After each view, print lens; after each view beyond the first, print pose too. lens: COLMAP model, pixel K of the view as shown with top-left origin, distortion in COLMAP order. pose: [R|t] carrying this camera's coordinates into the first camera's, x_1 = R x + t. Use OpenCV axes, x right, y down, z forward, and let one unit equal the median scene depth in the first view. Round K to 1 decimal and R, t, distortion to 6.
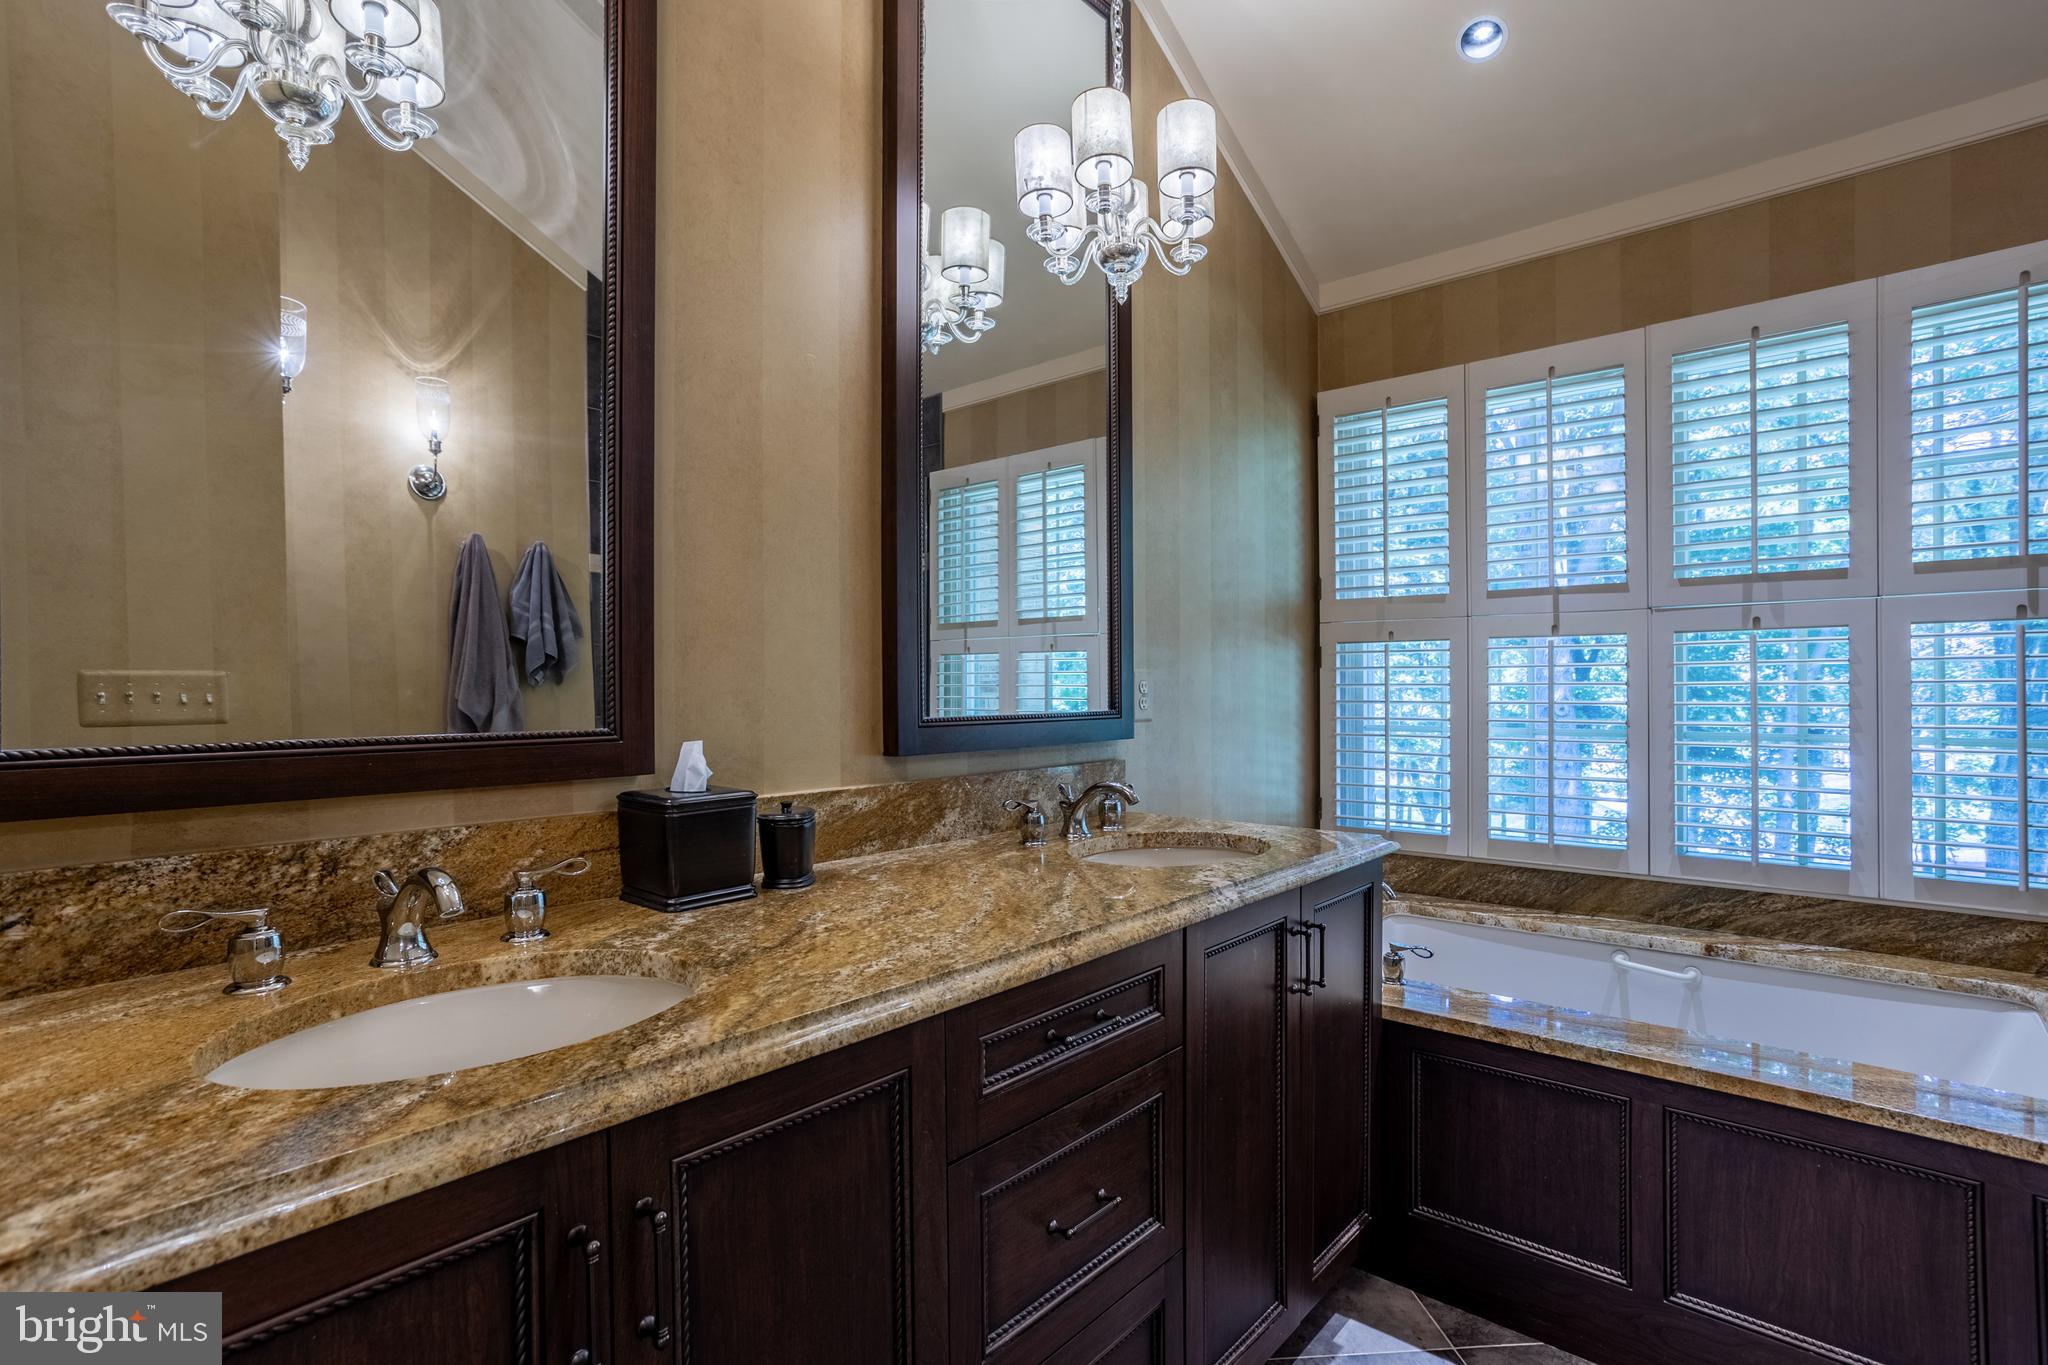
lens RADIAL K [[993.0, 0, 1020.3], [0, 993.0, 684.5], [0, 0, 1]] dist [-0.000251, 0.008220]
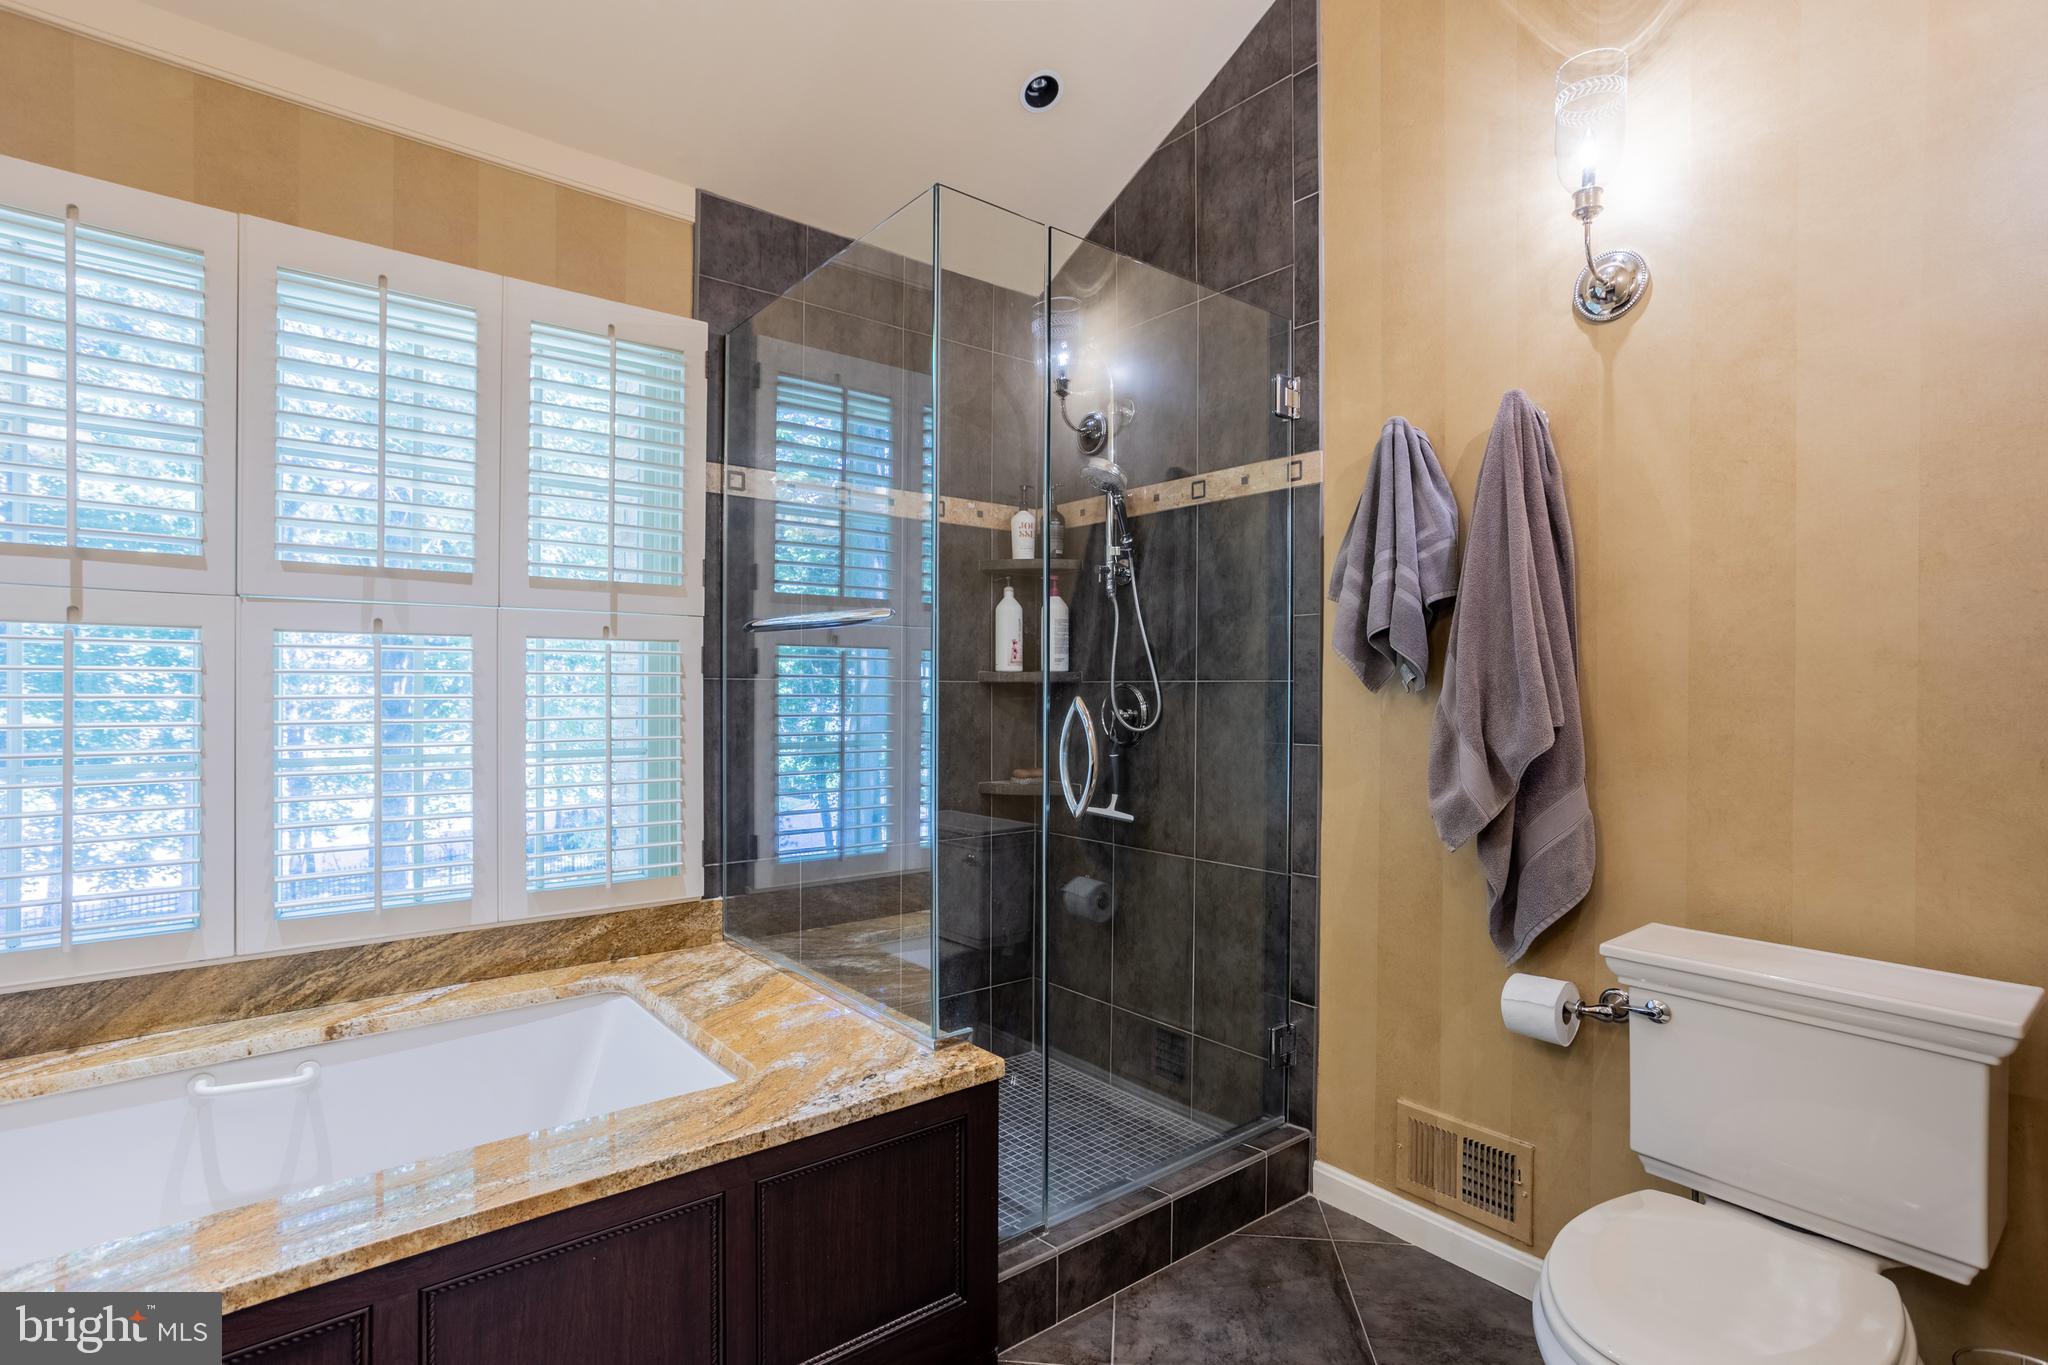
lens RADIAL K [[993.0, 0, 1013.4], [0, 993.0, 691.4], [0, 0, 1]] dist [-0.000251, 0.008220]
pose [[0.183407, 0.003453, 0.983031, 0.009888], [-0.006922, 0.999974, -0.002221, -0.007836], [-0.983013, -0.006397, 0.183426, 0.318979]]
